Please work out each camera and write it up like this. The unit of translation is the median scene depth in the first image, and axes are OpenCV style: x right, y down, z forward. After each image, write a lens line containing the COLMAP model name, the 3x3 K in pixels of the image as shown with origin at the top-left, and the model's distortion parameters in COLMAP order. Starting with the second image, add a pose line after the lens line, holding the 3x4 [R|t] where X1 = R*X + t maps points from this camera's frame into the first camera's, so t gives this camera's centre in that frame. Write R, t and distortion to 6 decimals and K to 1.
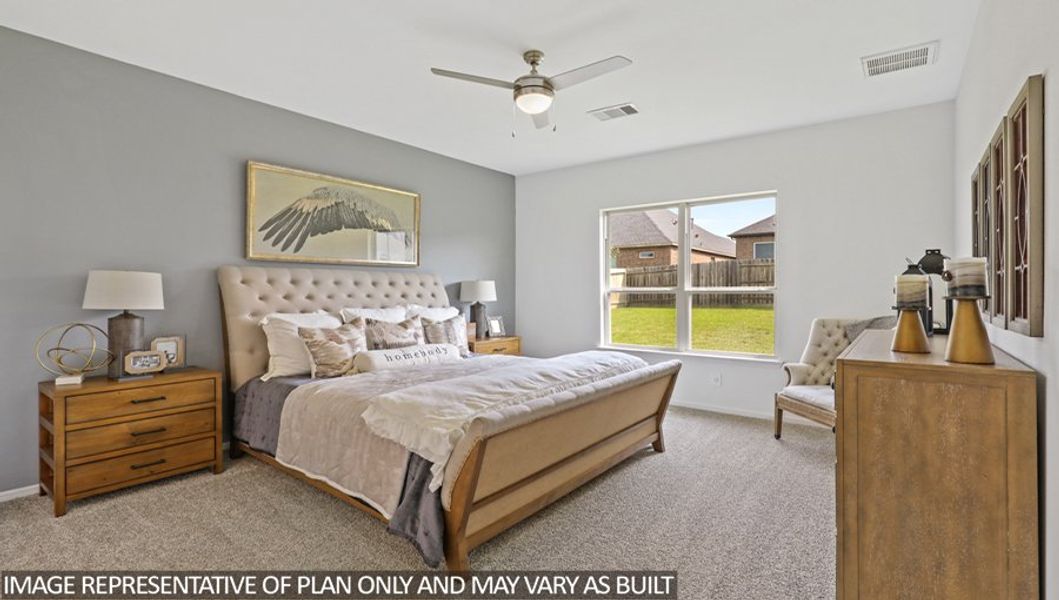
lens RADIAL K [[482.8, 0, 527.8], [0, 482.8, 294.0], [0, 0, 1]] dist [0.001484, 0.000110]
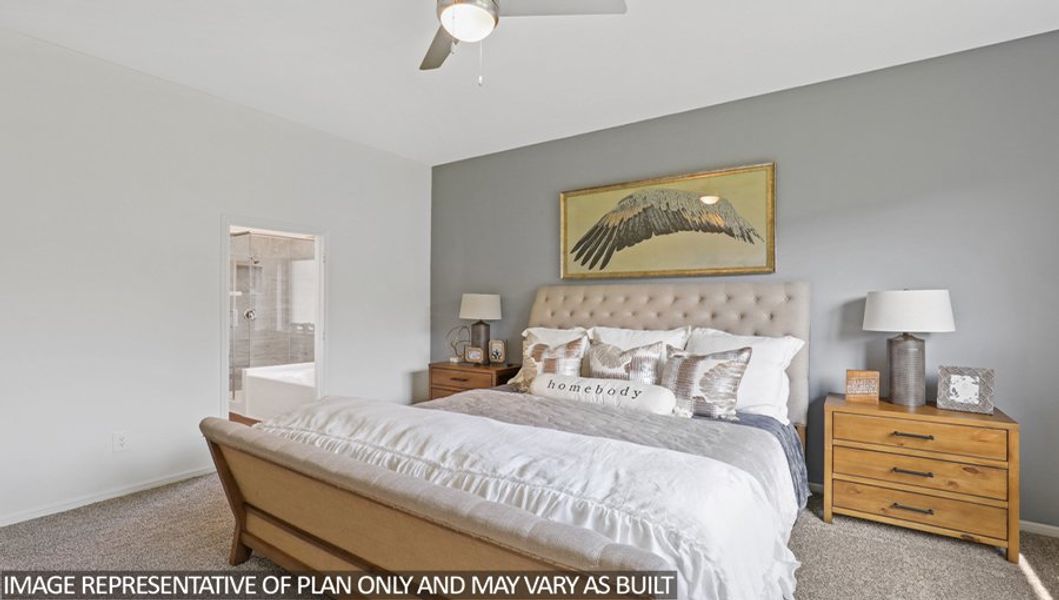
lens RADIAL K [[482.8, 0, 527.2], [0, 482.8, 300.1], [0, 0, 1]] dist [0.001484, 0.000110]
pose [[0.055384, -0.014749, -0.998356, 0.490382], [-0.016473, 0.999741, -0.015683, -0.003824], [0.998329, 0.017314, 0.055127, 0.764693]]
